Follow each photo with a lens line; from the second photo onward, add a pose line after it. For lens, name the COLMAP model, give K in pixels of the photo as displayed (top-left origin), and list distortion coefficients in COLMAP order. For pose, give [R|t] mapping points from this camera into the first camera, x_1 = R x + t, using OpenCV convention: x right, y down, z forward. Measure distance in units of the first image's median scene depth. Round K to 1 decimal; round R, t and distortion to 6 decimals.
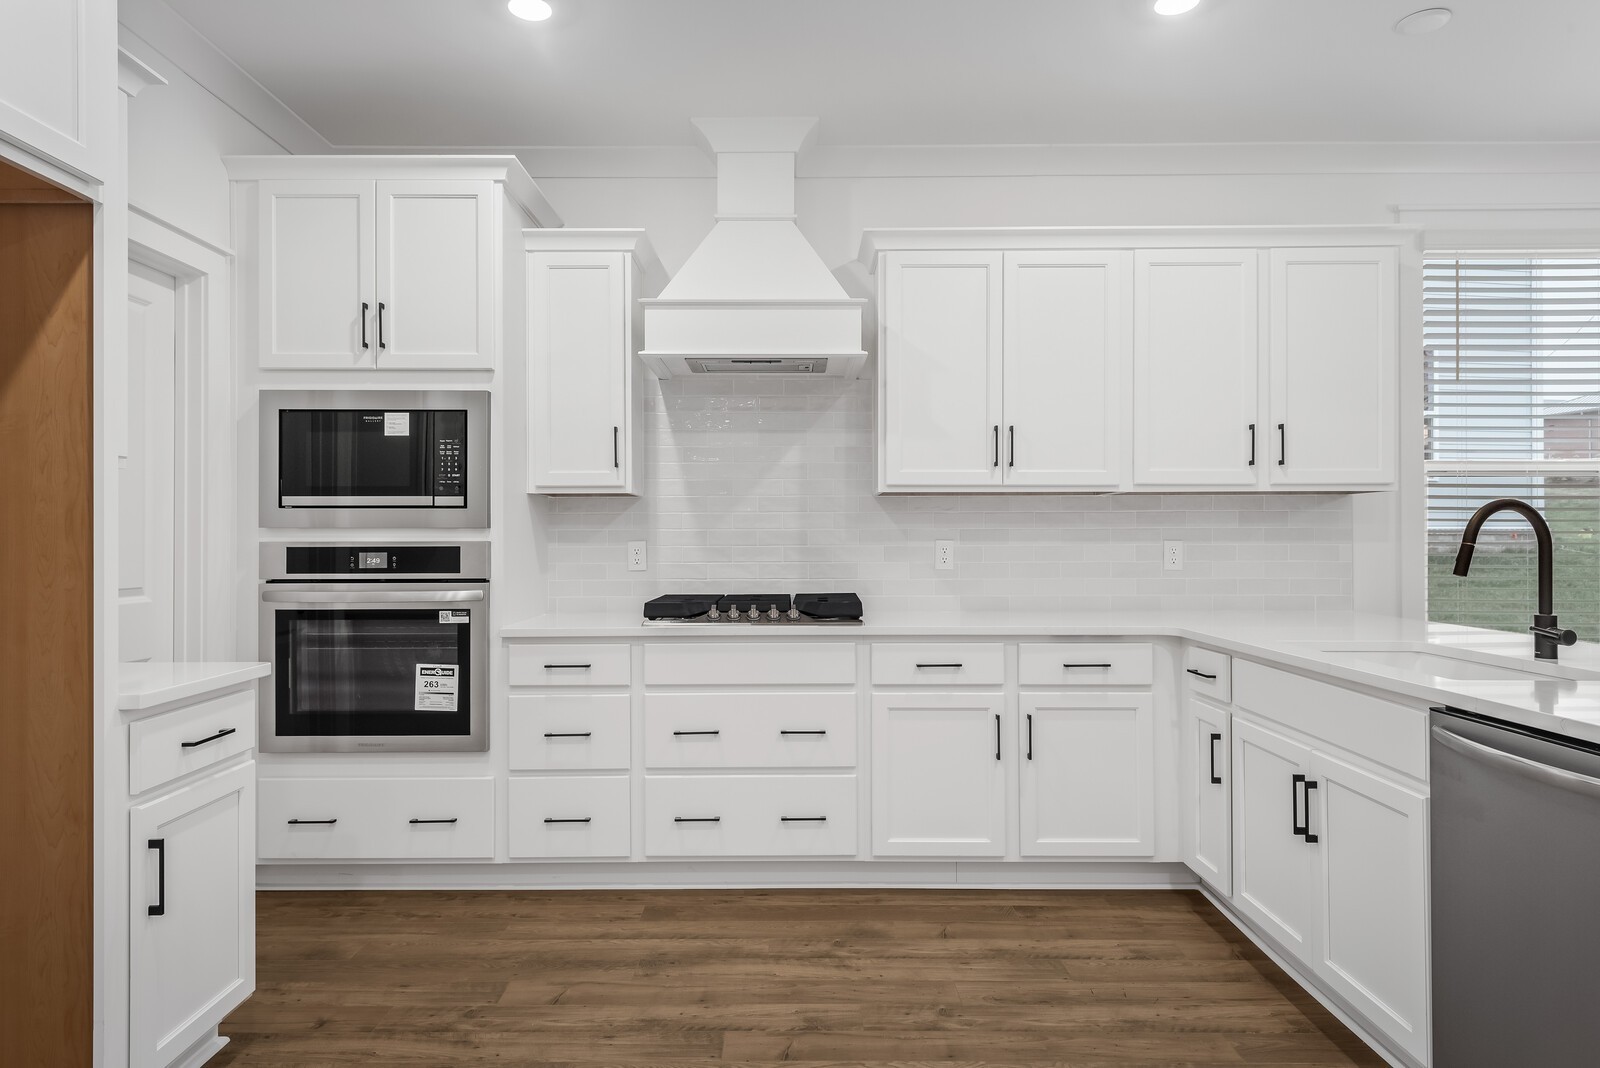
lens RADIAL K [[944.7, 0, 797.2], [0, 944.7, 534.6], [0, 0, 1]] dist [0.017113, -0.008117]
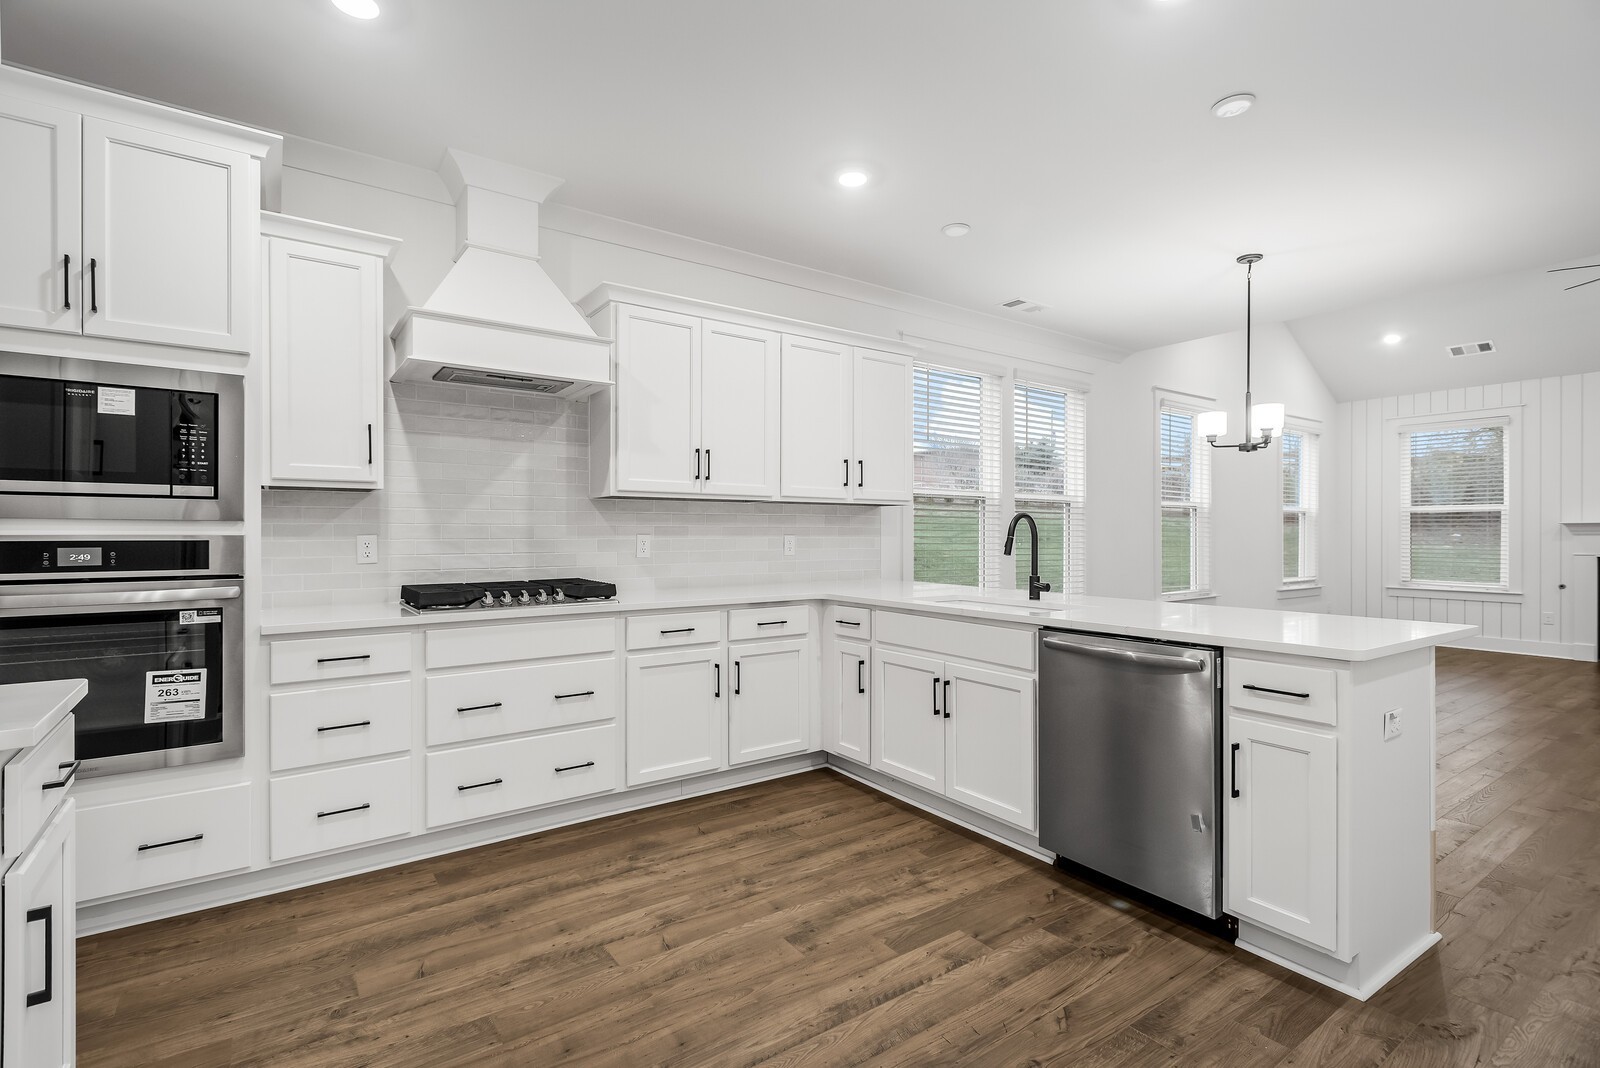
lens RADIAL K [[743.0, 0, 784.5], [0, 743.0, 534.9], [0, 0, 1]] dist [0.009577, -0.004234]
pose [[0.816911, 0.001260, 0.576763, -0.317960], [-0.005537, 0.999969, 0.005659, -0.000159], [-0.576737, -0.007816, 0.816892, 0.078380]]
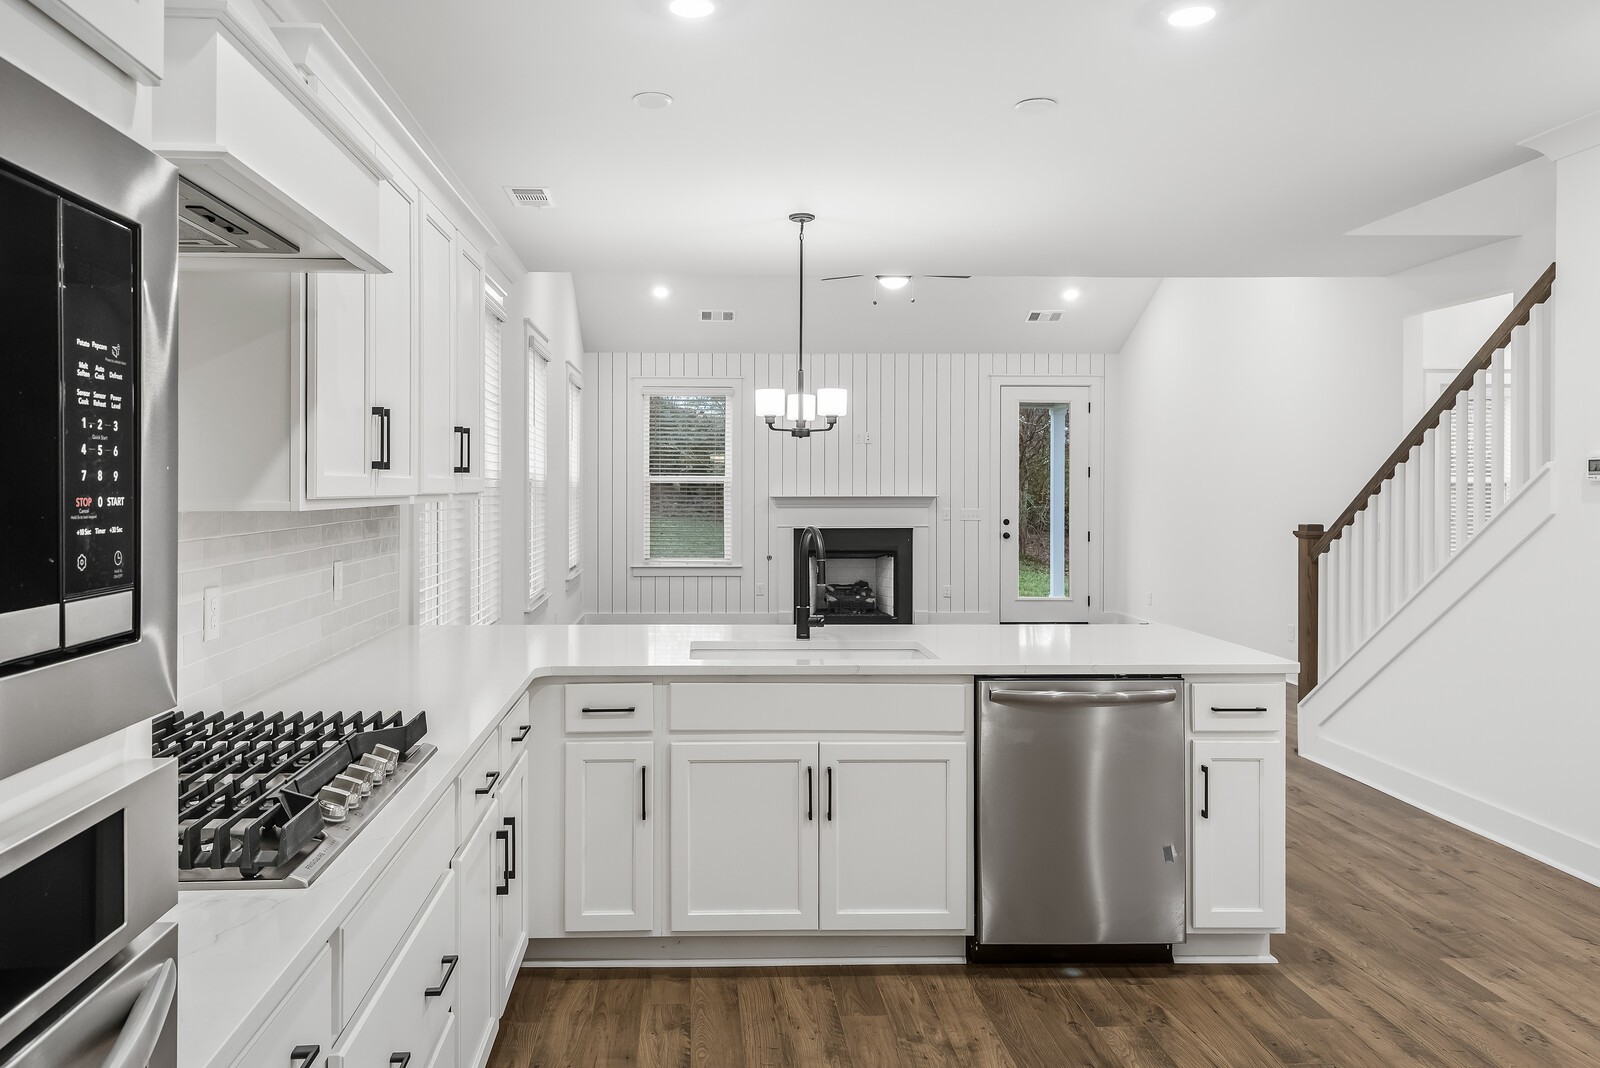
lens RADIAL K [[1122.2, 0, 765.4], [0, 1122.2, 498.7], [0, 0, 1]] dist [0.043755, 0.001517]
pose [[-0.052967, -0.009338, 0.998553, -0.627986], [-0.008877, 0.999921, 0.008880, -0.065994], [-0.998557, -0.008394, -0.053045, 0.838074]]
